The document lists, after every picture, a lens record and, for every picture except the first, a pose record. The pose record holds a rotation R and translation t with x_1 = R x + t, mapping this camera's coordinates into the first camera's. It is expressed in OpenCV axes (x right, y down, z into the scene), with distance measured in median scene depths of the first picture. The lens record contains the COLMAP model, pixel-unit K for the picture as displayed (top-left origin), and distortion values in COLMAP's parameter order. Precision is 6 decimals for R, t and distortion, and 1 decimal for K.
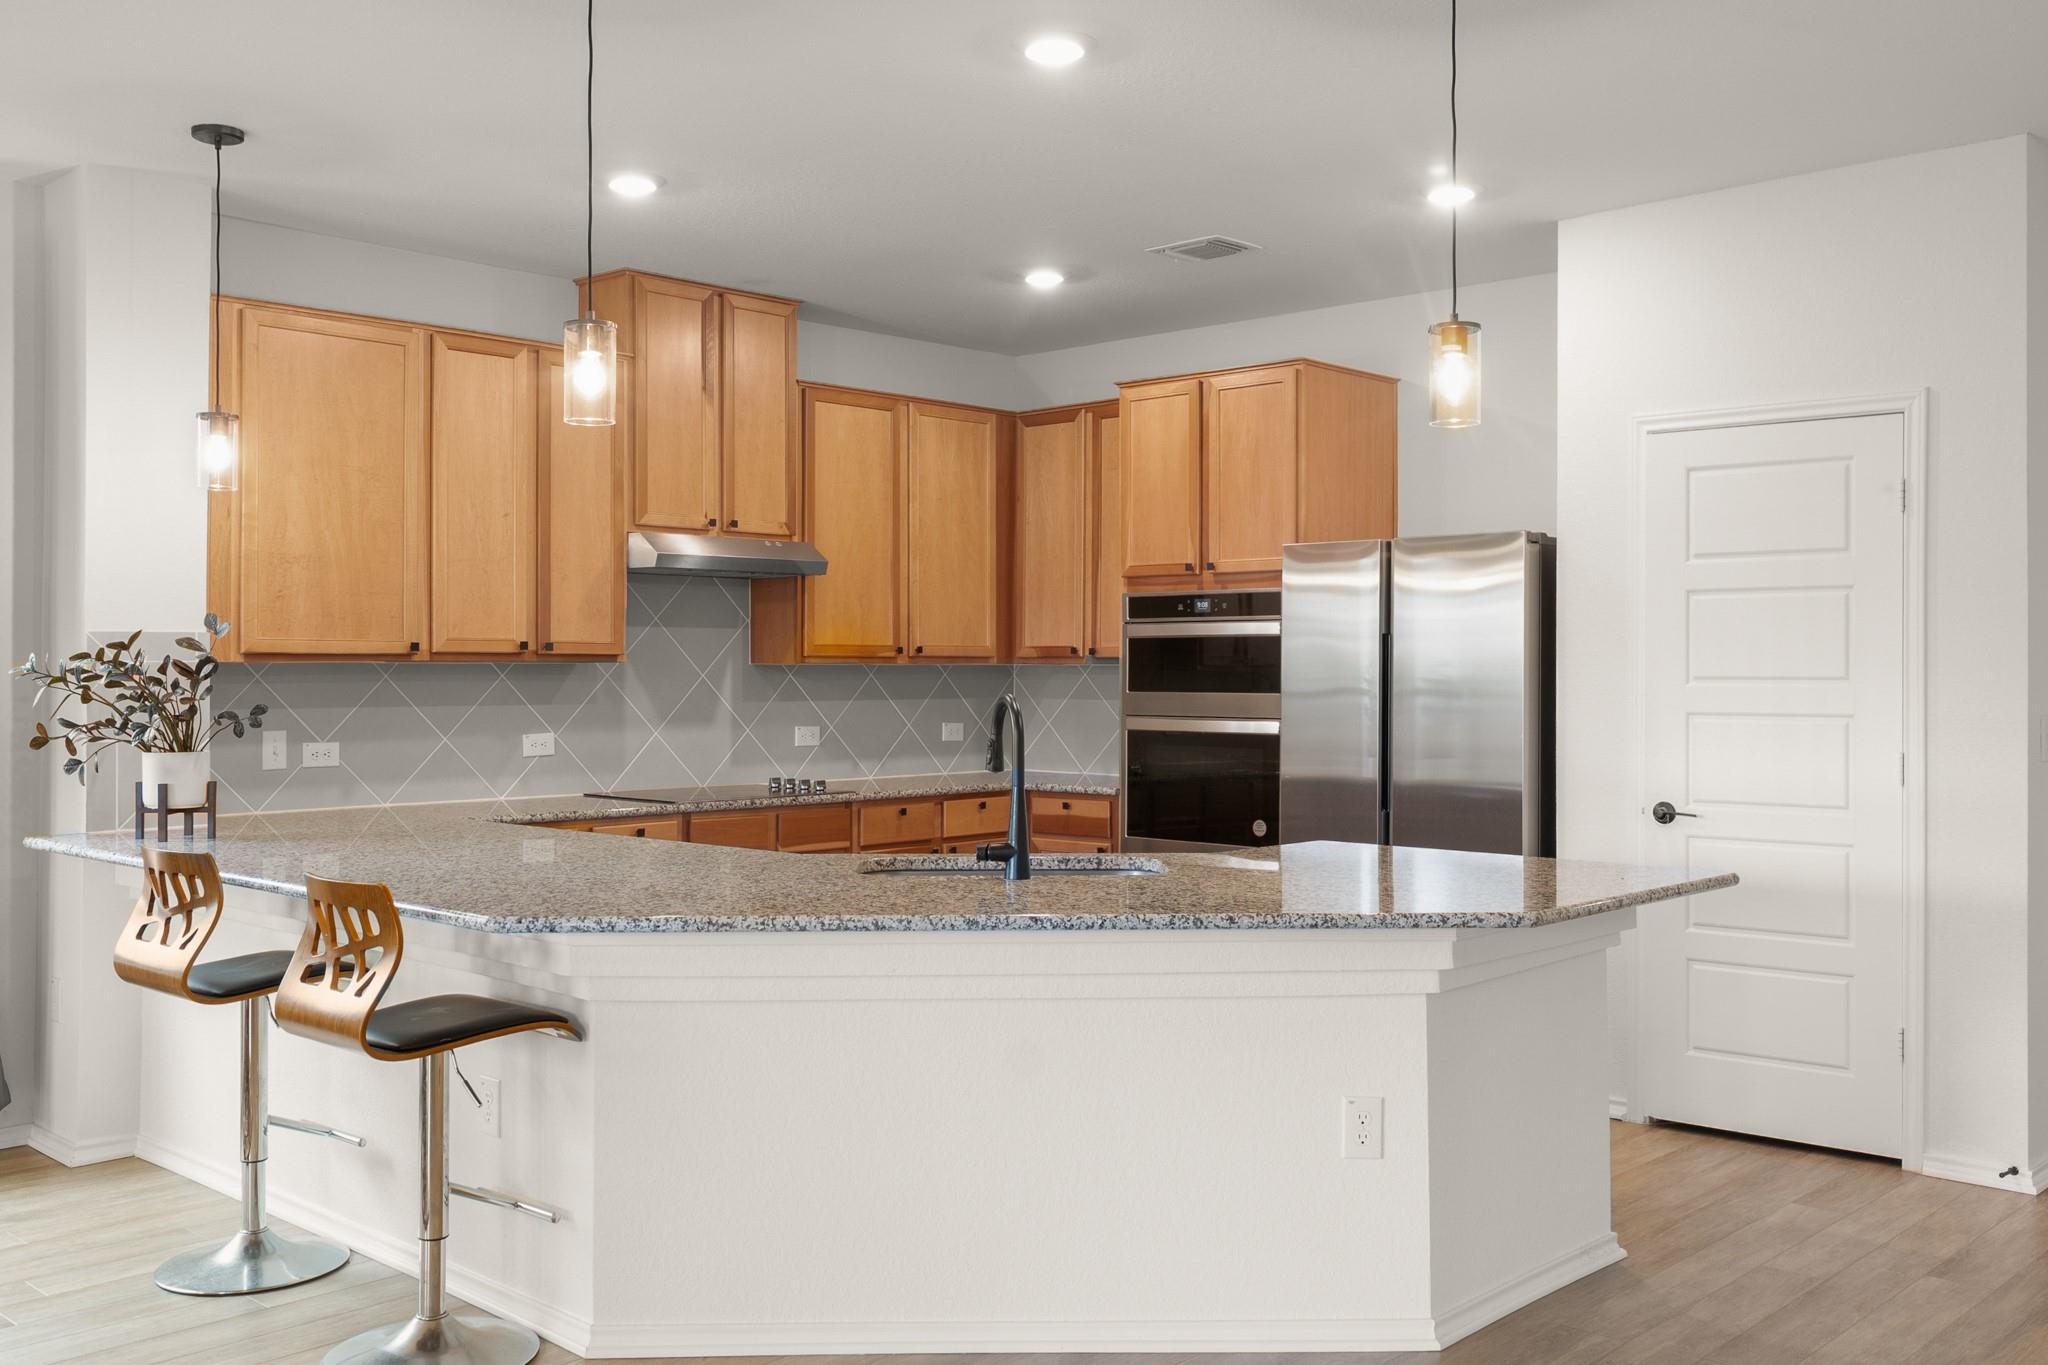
lens RADIAL K [[1843.8, 0, 1024.0], [0, 1843.8, 682.5], [0, 0, 1]] dist [0.014319, 0.003644]
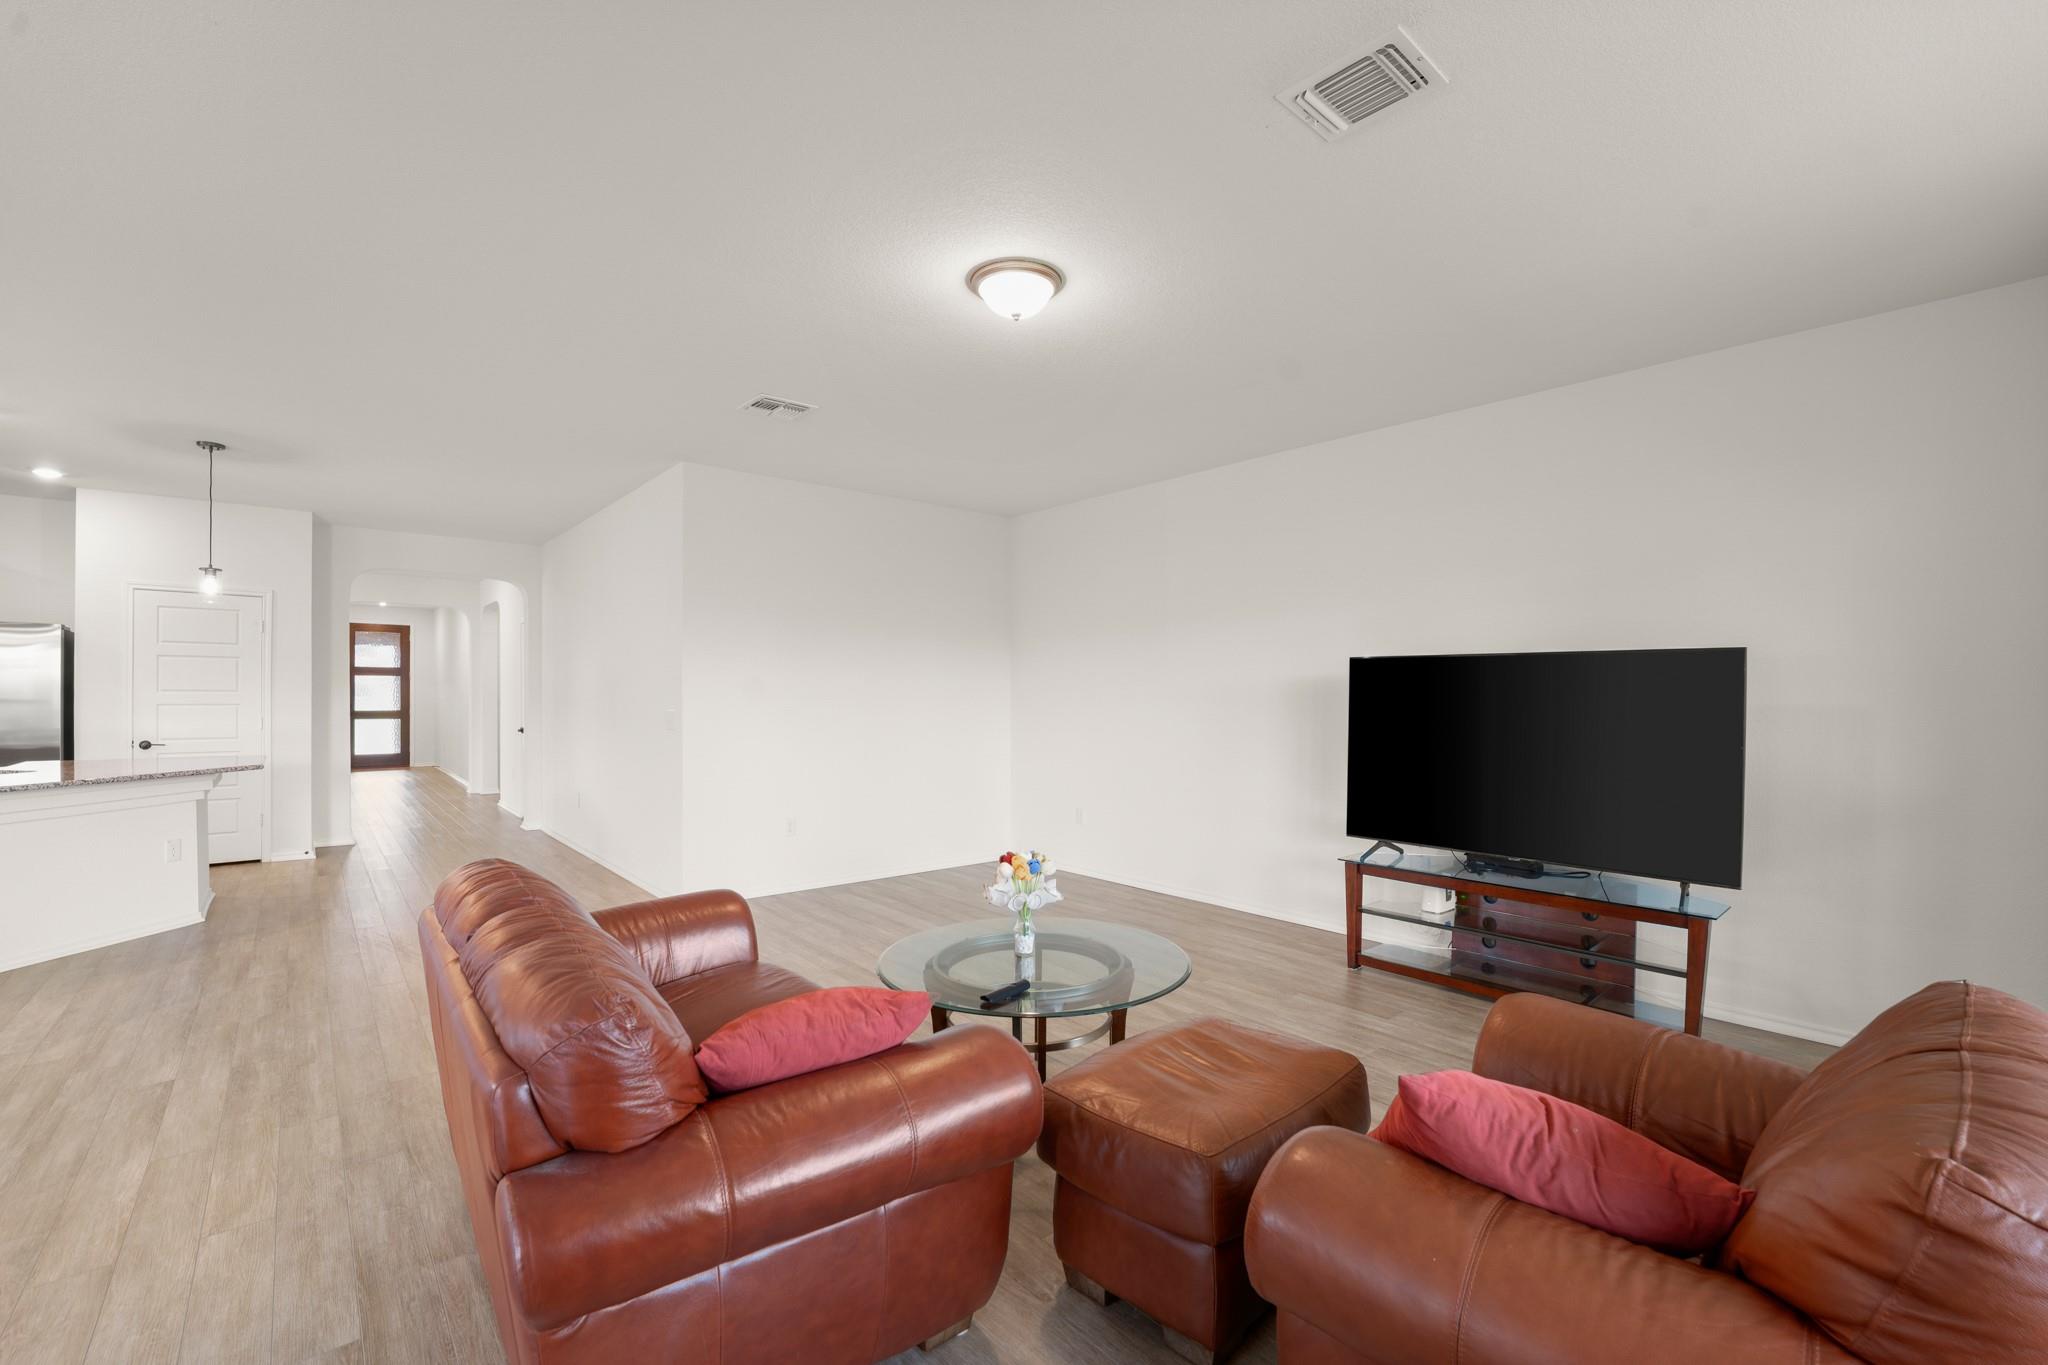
lens RADIAL K [[867.1, 0, 1024.6], [0, 867.1, 688.3], [0, 0, 1]] dist [-0.026467, -0.000086]
pose [[0.108355, 0.006768, 0.994089, -0.667960], [-0.000099, 0.999977, -0.006798, 0.002702], [-0.994112, 0.000639, 0.108353, -0.297492]]
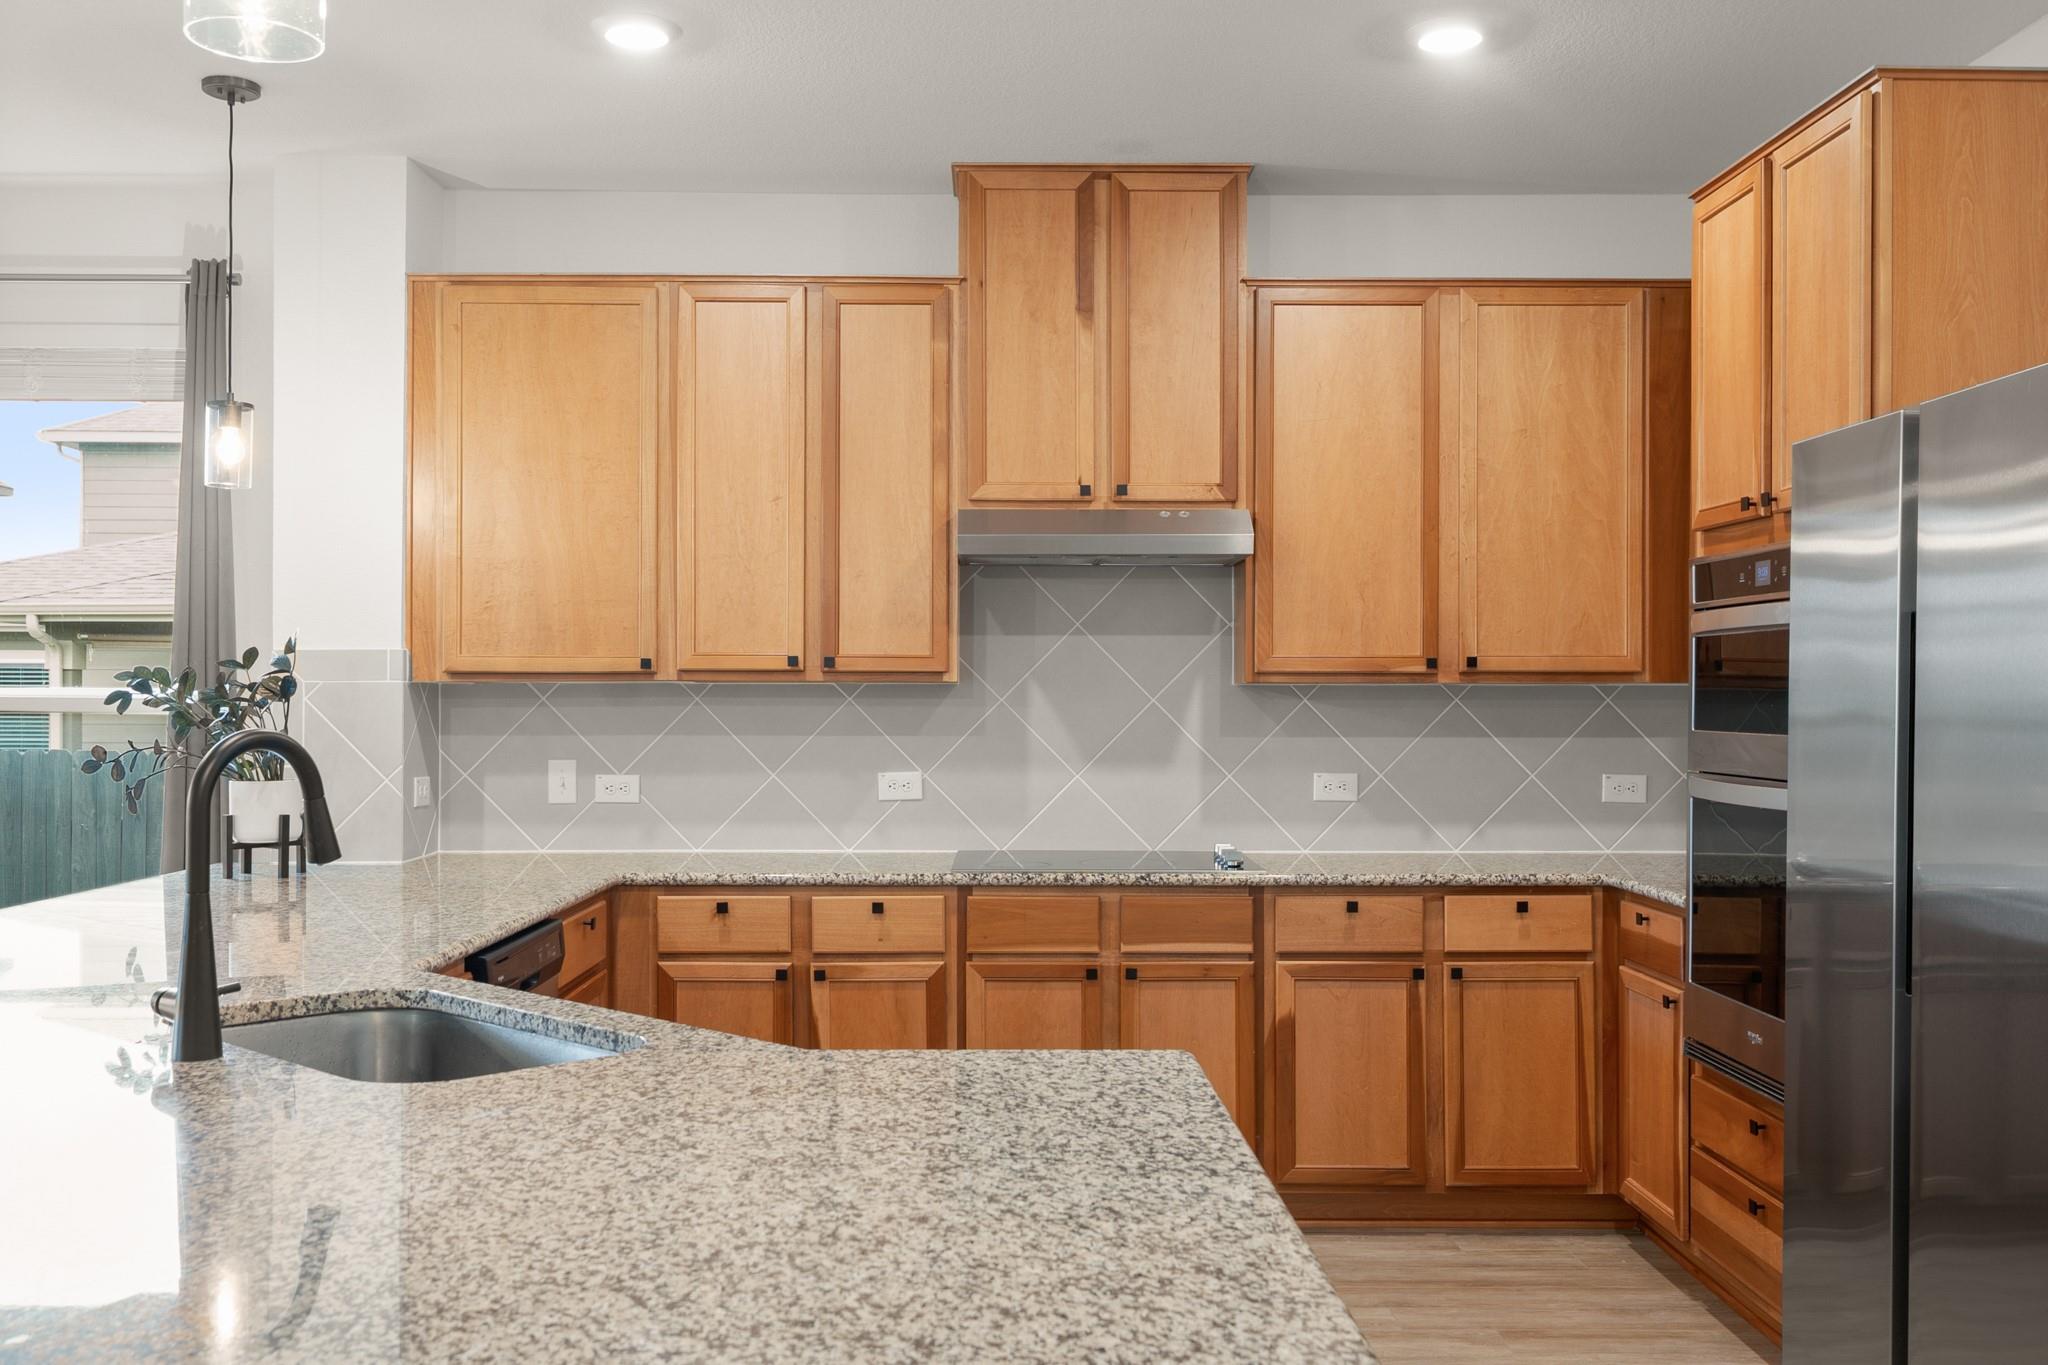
lens RADIAL K [[1929.9, 0, 1024.0], [0, 1929.9, 682.5], [0, 0, 1]] dist [0.009710, 0.001581]
pose [[0.696006, -0.003746, -0.718026, 0.455854], [-0.006552, 0.999912, -0.011567, -0.001824], [0.718006, 0.012756, 0.695920, 0.566409]]
